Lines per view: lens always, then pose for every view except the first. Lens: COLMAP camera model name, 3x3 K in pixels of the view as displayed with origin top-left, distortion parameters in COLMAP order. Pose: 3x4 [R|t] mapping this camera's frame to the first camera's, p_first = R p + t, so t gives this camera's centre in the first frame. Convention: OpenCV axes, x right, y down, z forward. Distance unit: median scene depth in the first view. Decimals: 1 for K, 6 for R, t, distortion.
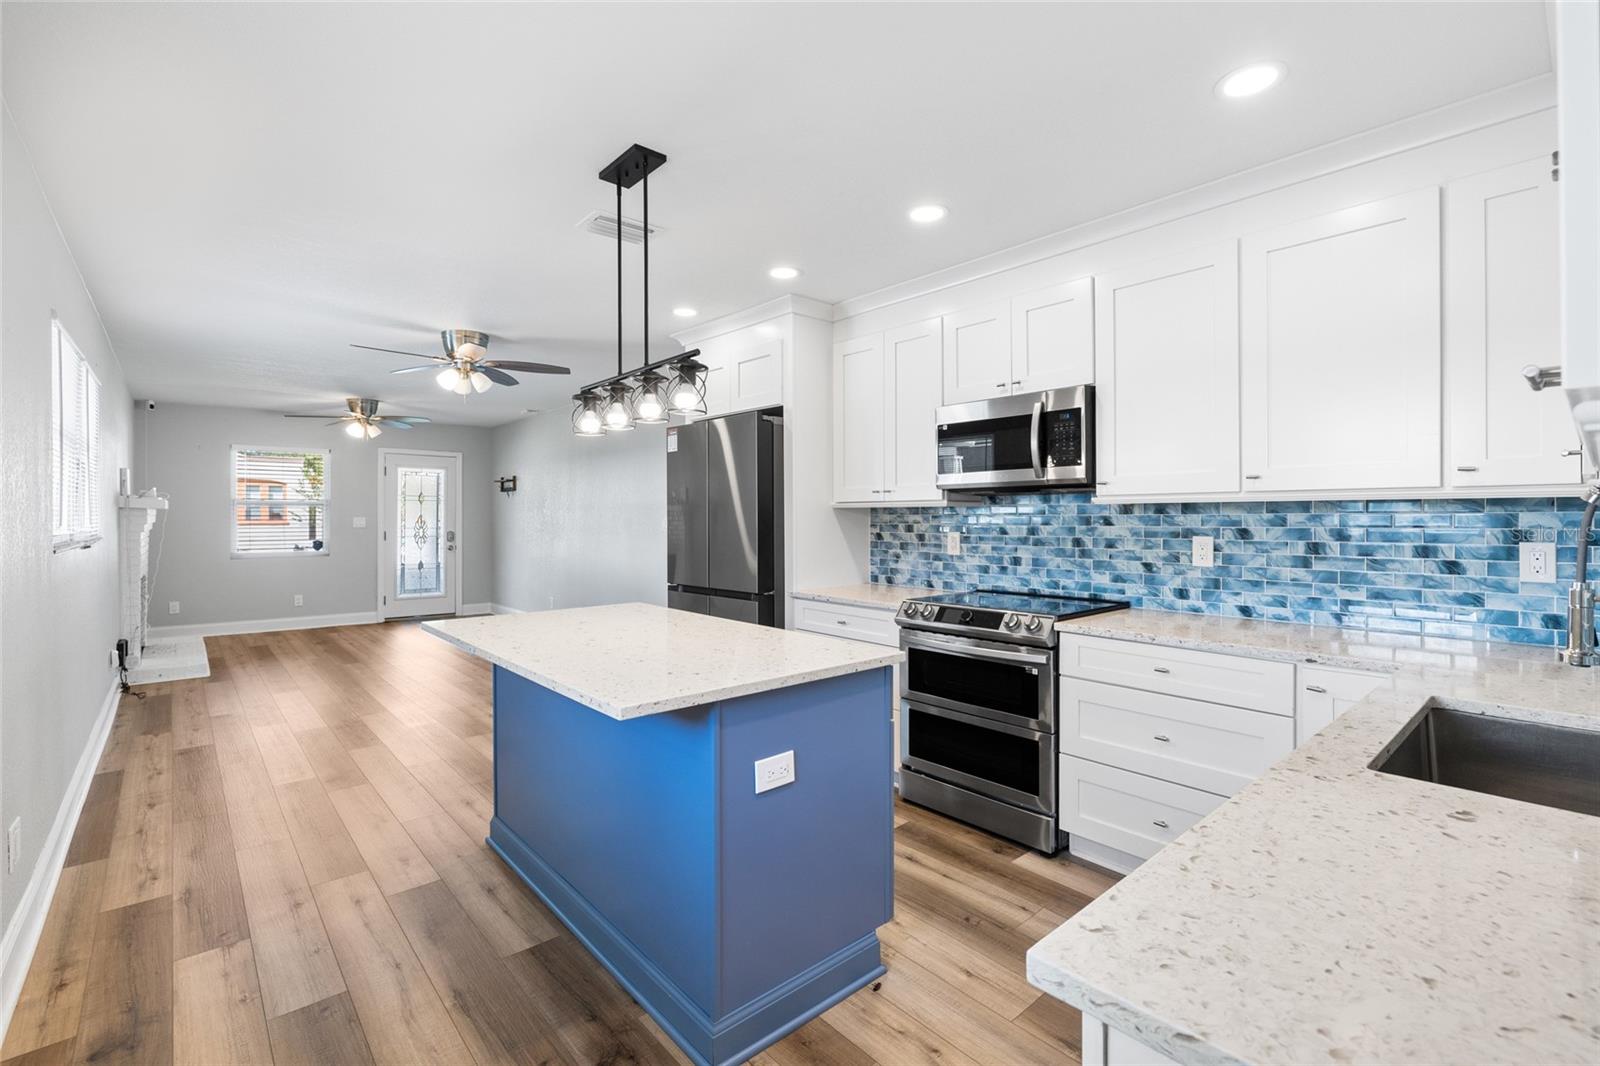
lens RADIAL K [[713.1, 0, 798.8], [0, 713.1, 522.4], [0, 0, 1]] dist [-0.012282, 0.003325]
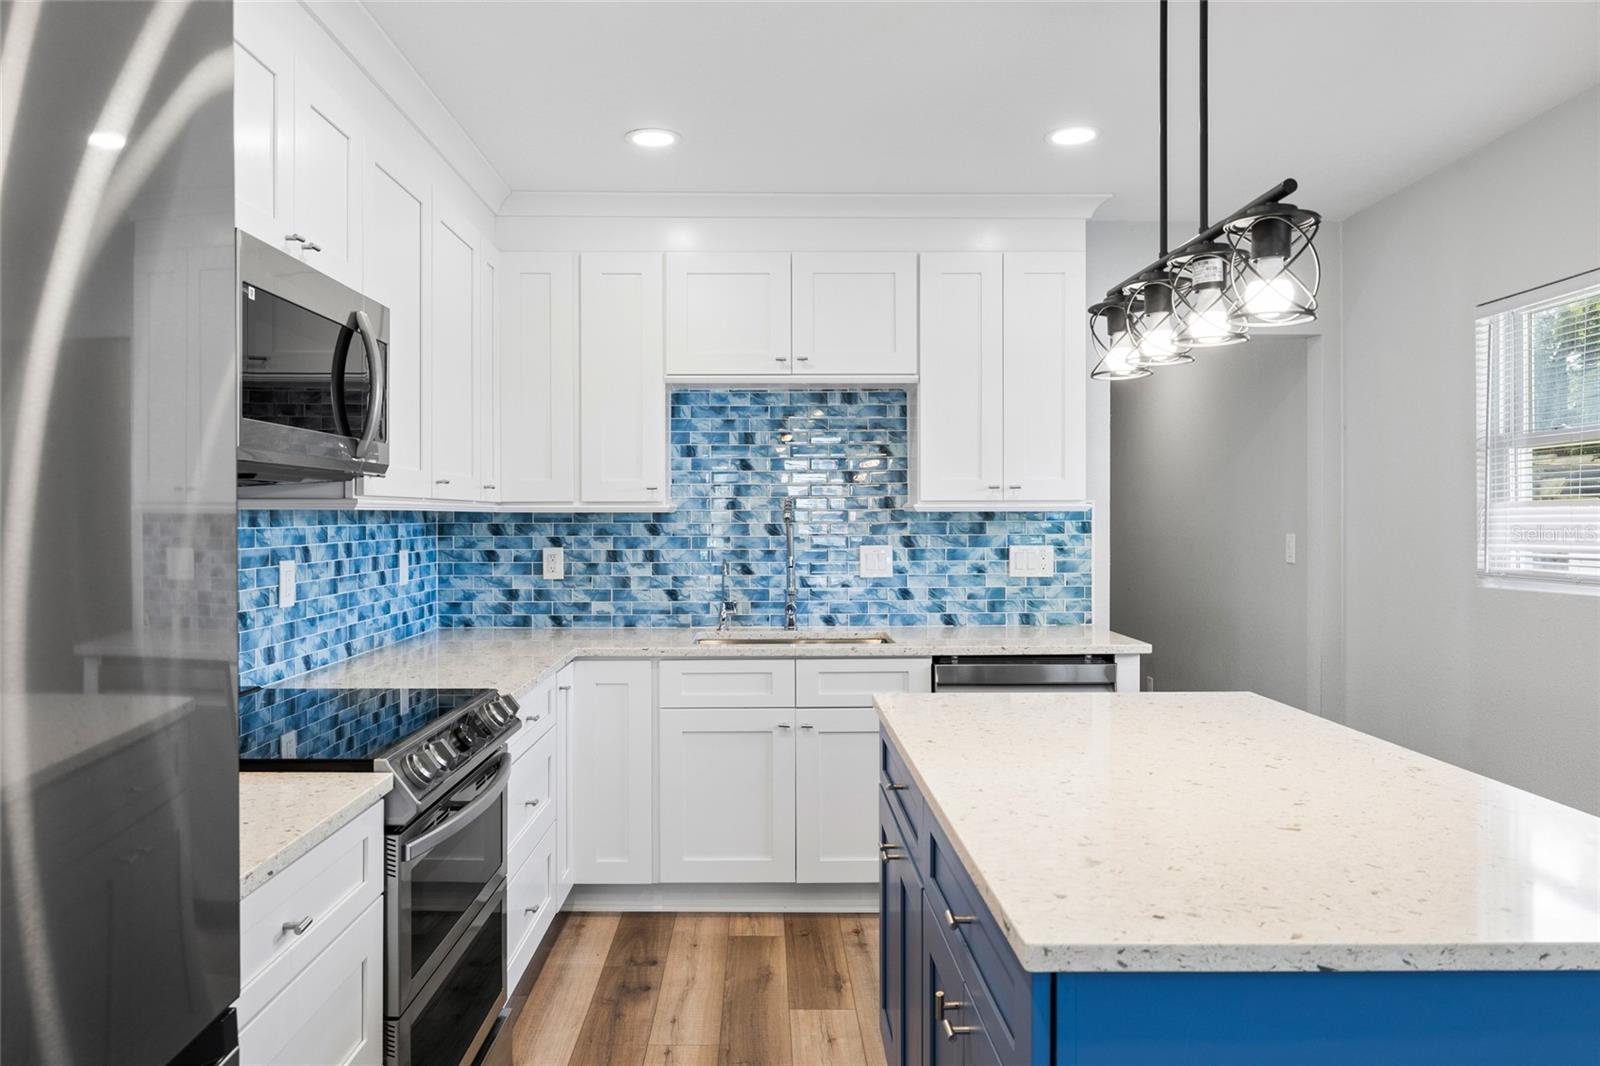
lens RADIAL K [[1117.5, 0, 775.9], [0, 1117.5, 521.3], [0, 0, 1]] dist [-0.003107, 0.006527]
pose [[-0.757942, 0.001130, 0.652321, -0.439226], [0.009206, 0.999917, 0.008964, -0.021425], [-0.652257, 0.012799, -0.757890, 1.475733]]
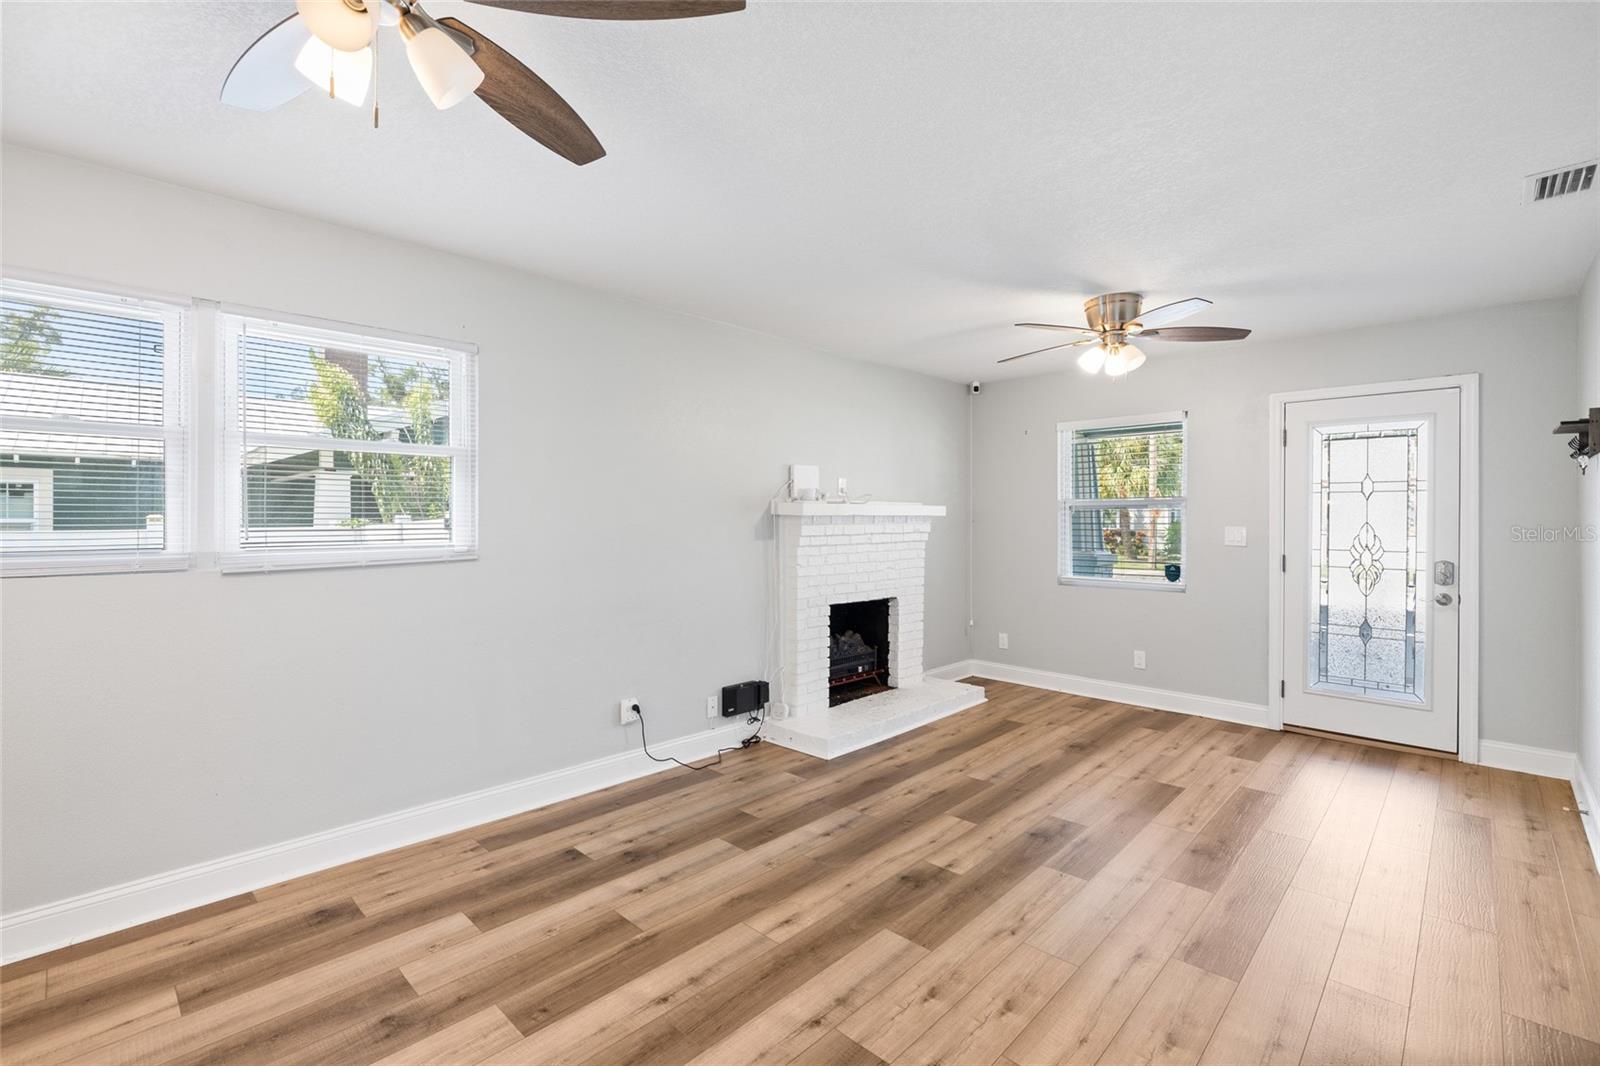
lens RADIAL K [[713.1, 0, 800.0], [0, 713.1, 519.5], [0, 0, 1]] dist [-0.012282, 0.003325]
pose [[0.084054, -0.002112, -0.996459, -0.297453], [-0.009820, 0.999947, -0.002947, -0.023583], [0.996413, 0.010033, 0.084028, 1.815425]]
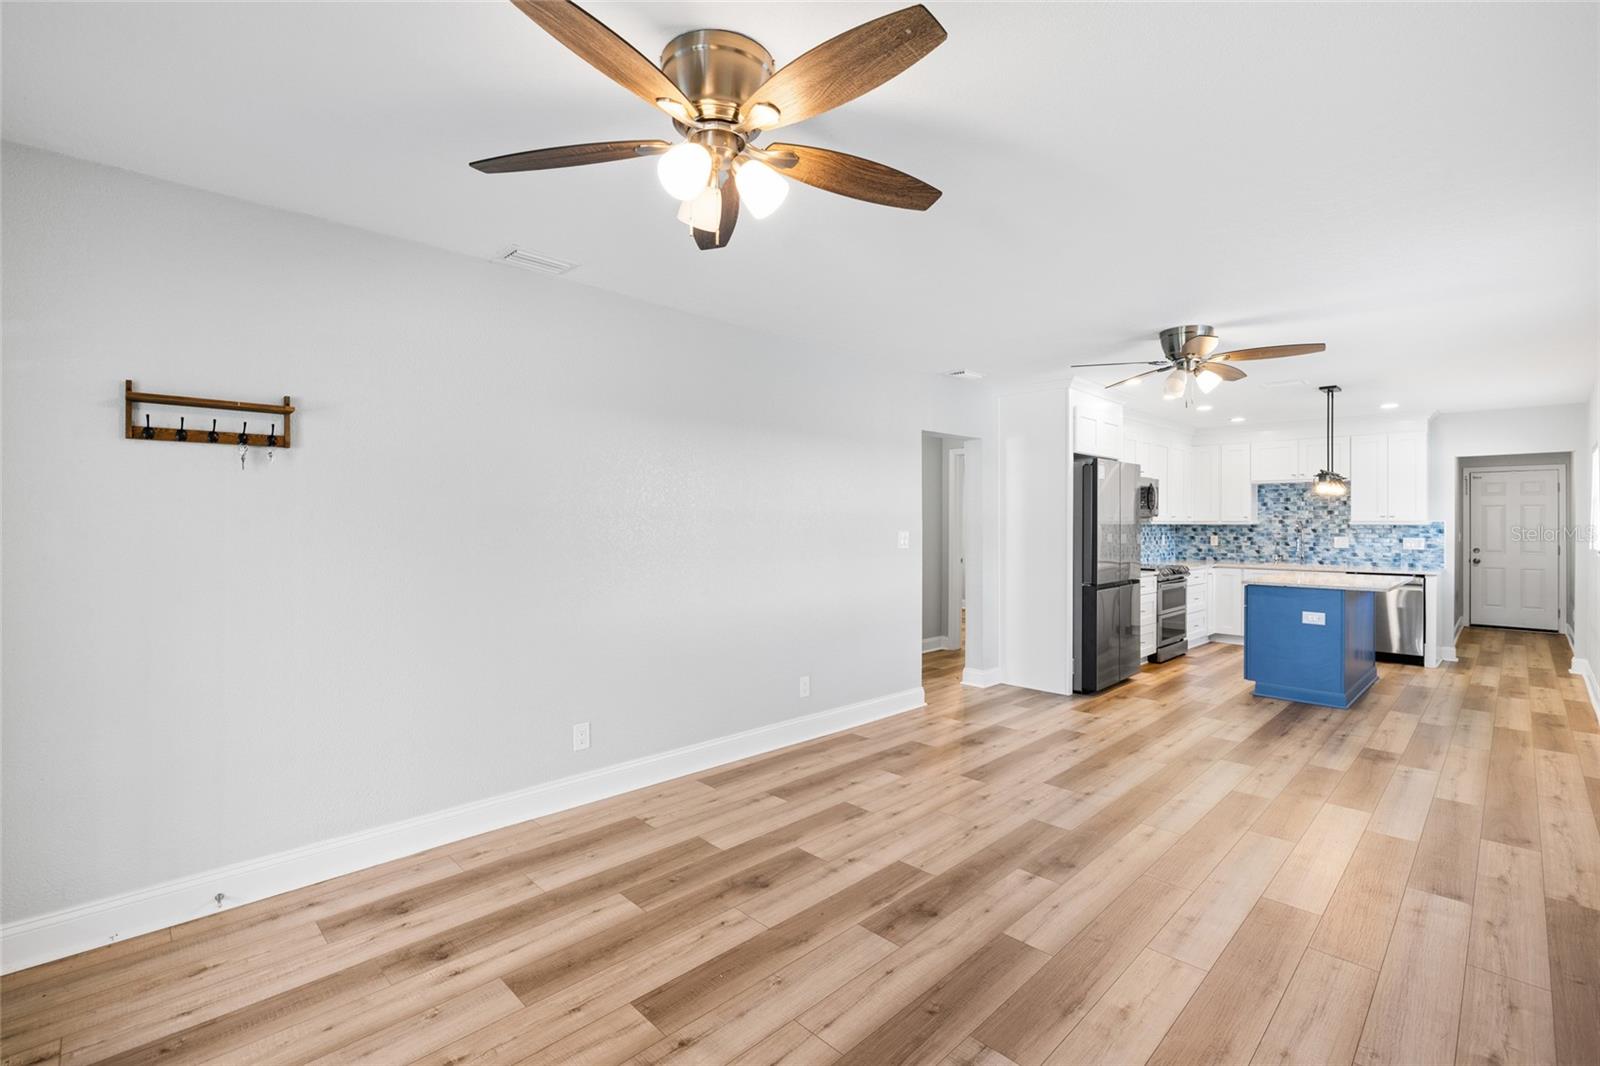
lens RADIAL K [[713.1, 0, 796.4], [0, 713.1, 521.6], [0, 0, 1]] dist [-0.012282, 0.003325]
pose [[-0.051273, 0.003833, 0.998677, -2.138547], [0.006291, 0.999974, -0.003515, -0.034727], [-0.998665, 0.006102, -0.051296, 2.449218]]
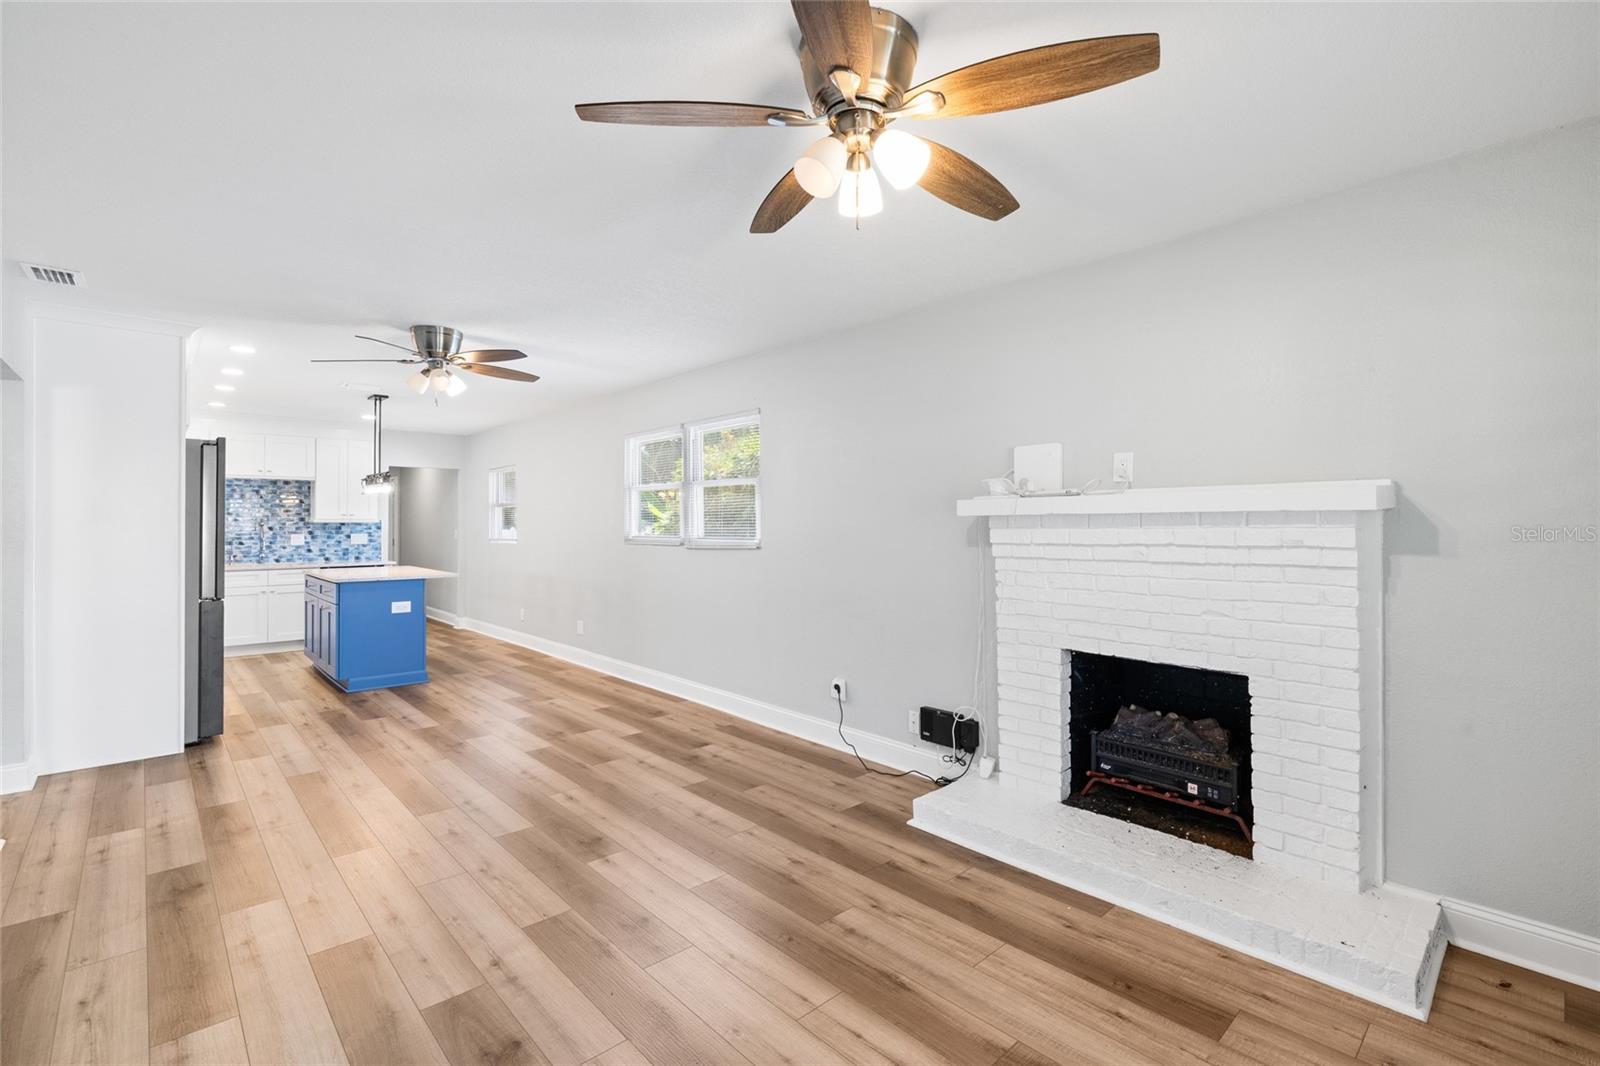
lens RADIAL K [[713.1, 0, 800.2], [0, 713.1, 520.3], [0, 0, 1]] dist [-0.012282, 0.003325]
pose [[-0.999732, 0.002061, -0.023069, -1.464650], [0.001956, 0.999987, 0.004611, -0.037307], [0.023078, 0.004565, -0.999723, 3.070830]]
